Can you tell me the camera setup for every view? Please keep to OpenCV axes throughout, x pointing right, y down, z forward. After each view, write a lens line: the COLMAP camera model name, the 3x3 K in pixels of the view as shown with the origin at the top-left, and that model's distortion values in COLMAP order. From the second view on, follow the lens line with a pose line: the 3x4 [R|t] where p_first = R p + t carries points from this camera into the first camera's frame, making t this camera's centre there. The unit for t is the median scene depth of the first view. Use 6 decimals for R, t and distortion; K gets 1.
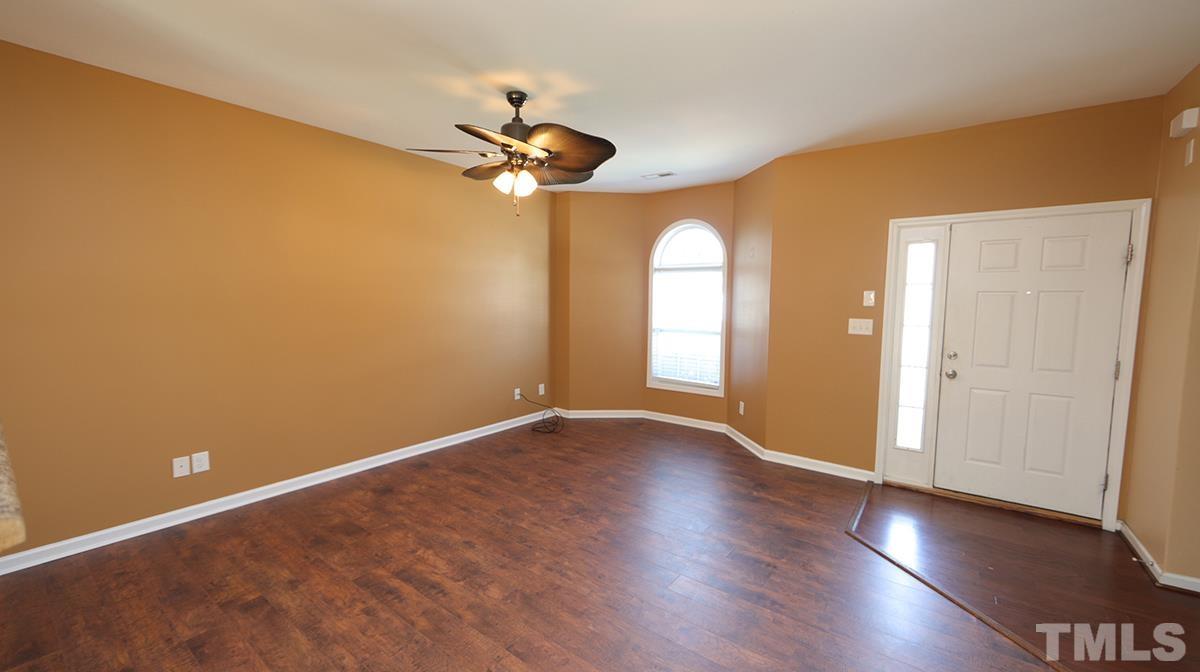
lens RADIAL K [[468.4, 0, 602.4], [0, 468.4, 336.8], [0, 0, 1]] dist [0.001866, 0.000579]
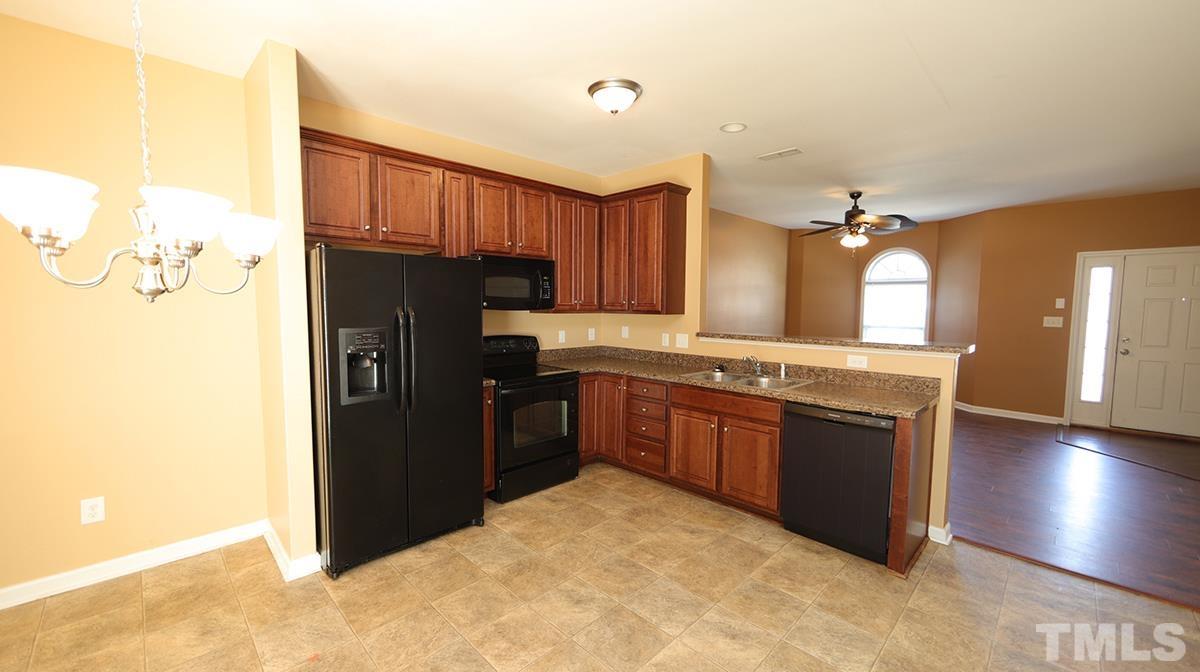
lens RADIAL K [[468.4, 0, 604.3], [0, 468.4, 338.7], [0, 0, 1]] dist [0.001866, 0.000579]
pose [[0.991069, 0.001998, -0.133333, -0.739774], [-0.002469, 0.999991, -0.003367, 0.044351], [0.133325, 0.003666, 0.991066, -0.754927]]
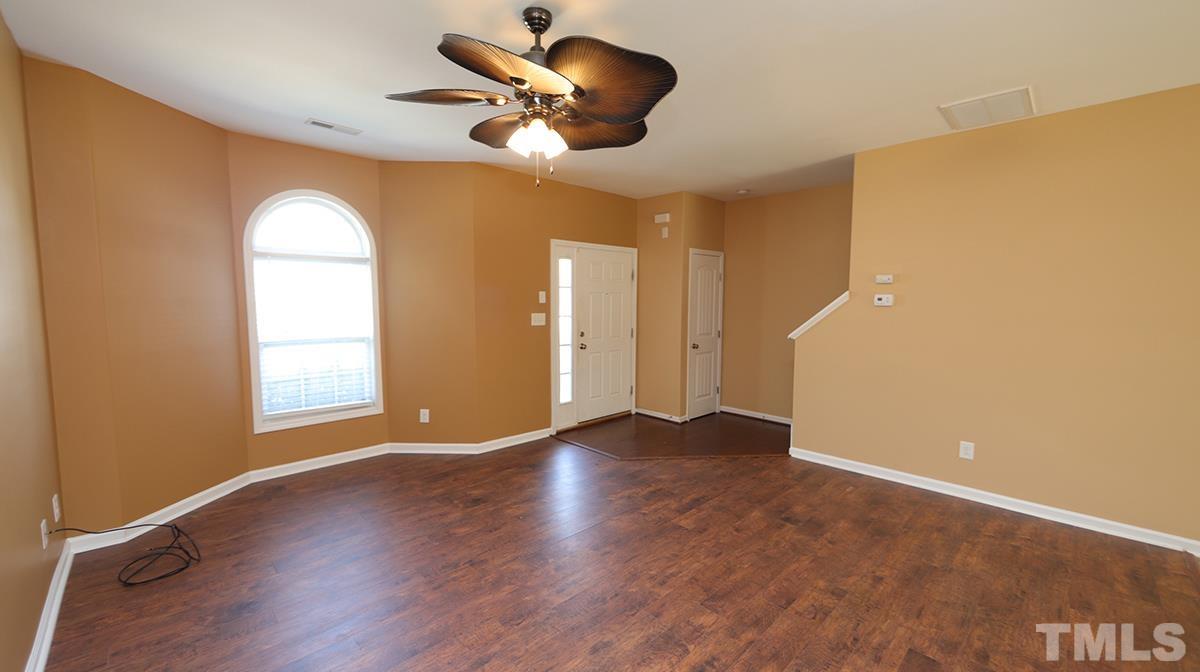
lens RADIAL K [[468.4, 0, 605.3], [0, 468.4, 338.5], [0, 0, 1]] dist [0.001866, 0.000579]
pose [[0.160652, -0.094133, 0.982512, -0.732433], [0.076880, 0.993611, 0.082625, -0.065628], [-0.984012, 0.062261, 0.166863, 0.656698]]
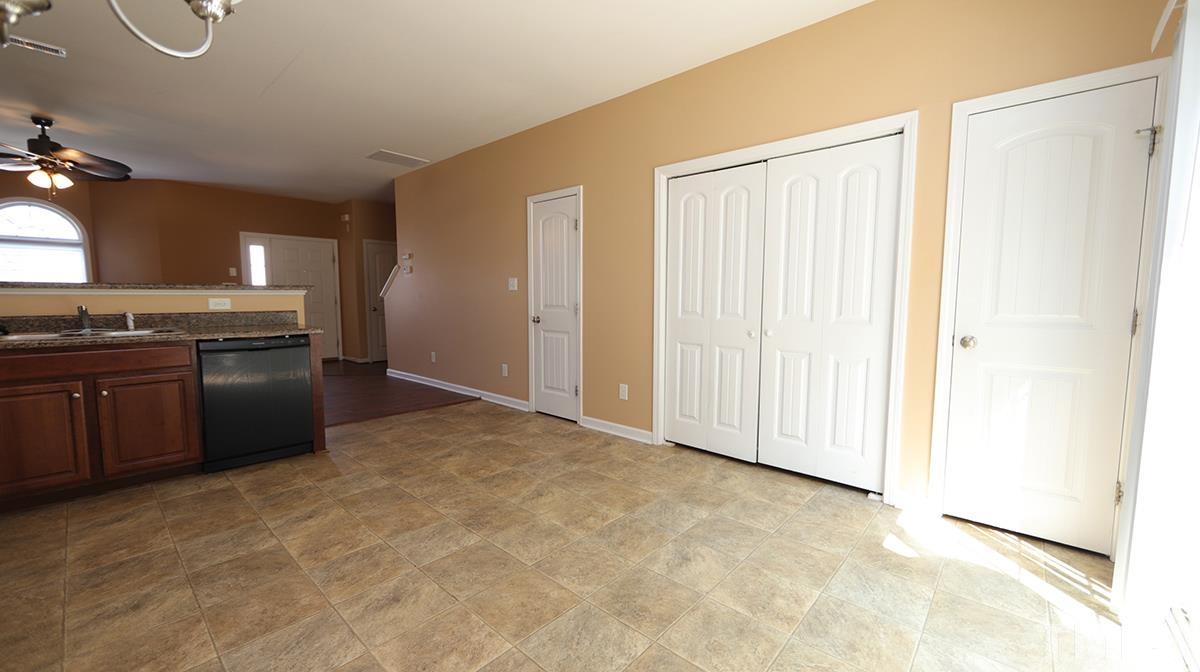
lens RADIAL K [[468.4, 0, 602.2], [0, 468.4, 336.9], [0, 0, 1]] dist [0.001866, 0.000579]
pose [[0.086067, -0.100738, 0.991183, -1.260963], [0.076721, 0.992591, 0.094219, 0.119399], [-0.993331, 0.067936, 0.093158, -0.659964]]
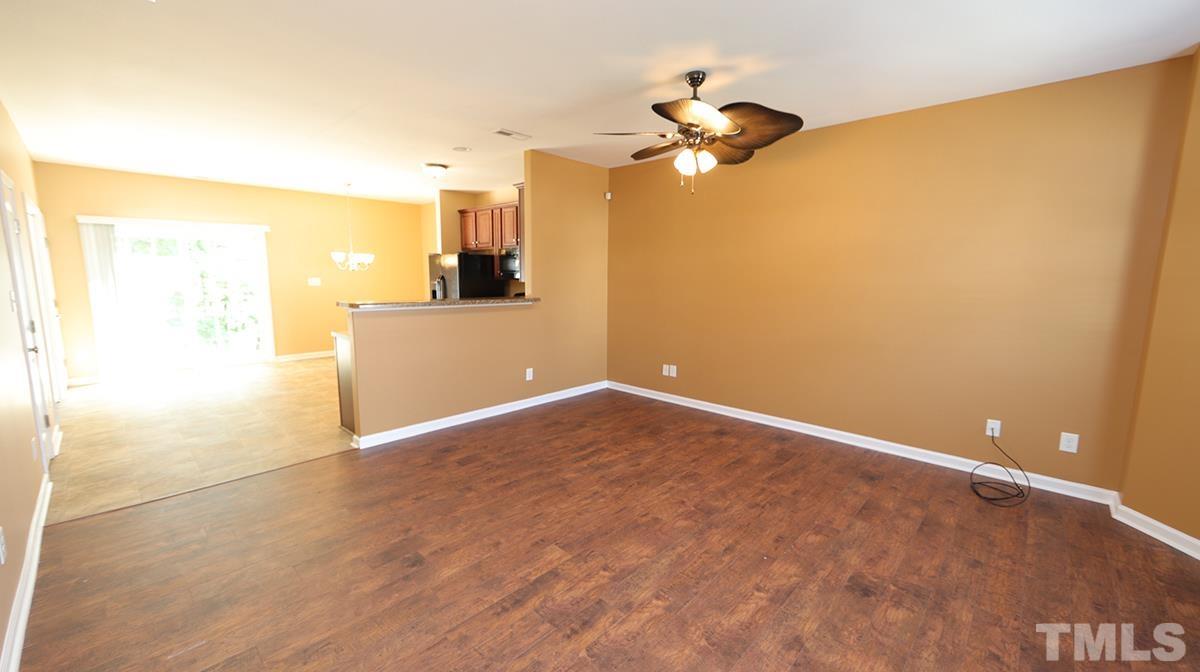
lens RADIAL K [[468.4, 0, 605.4], [0, 468.4, 339.6], [0, 0, 1]] dist [0.001866, 0.000579]
pose [[-0.113534, 0.126816, -0.985407, 0.747018], [-0.093360, 0.986070, 0.137658, -0.054970], [0.989138, 0.107626, -0.100113, 0.785610]]
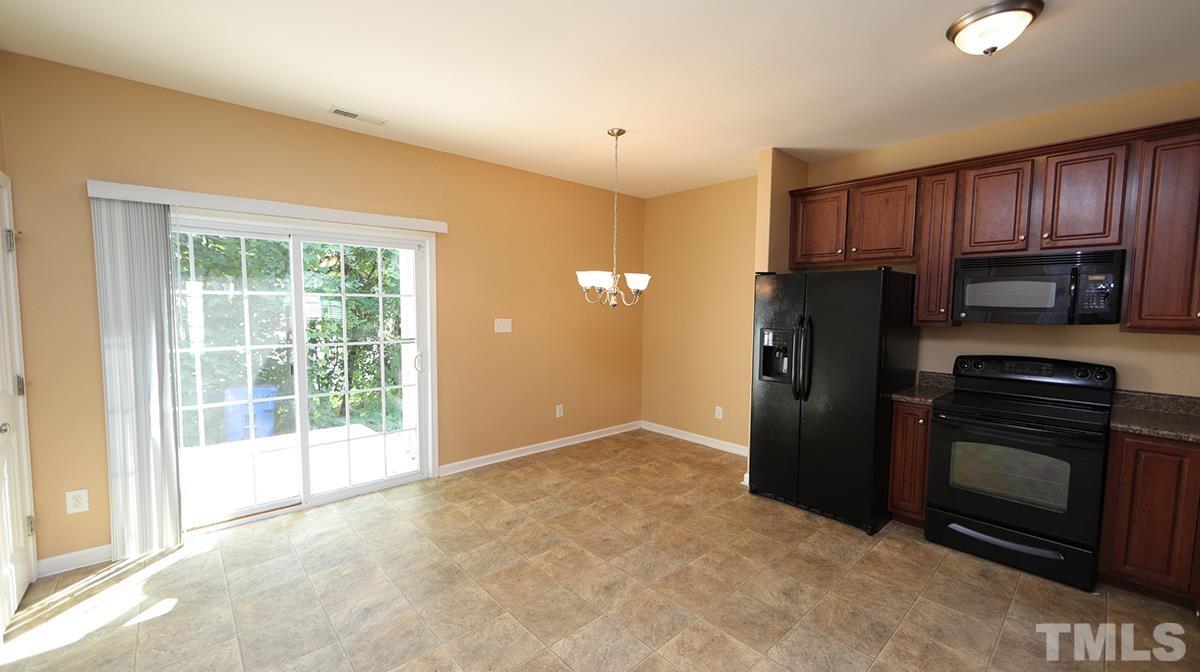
lens RADIAL K [[468.4, 0, 598.3], [0, 468.4, 338.7], [0, 0, 1]] dist [0.001866, 0.000579]
pose [[-0.190879, 0.046880, -0.980493, -0.167318], [-0.091025, 0.993710, 0.065233, 0.017158], [0.977384, 0.101701, -0.185411, -0.305063]]
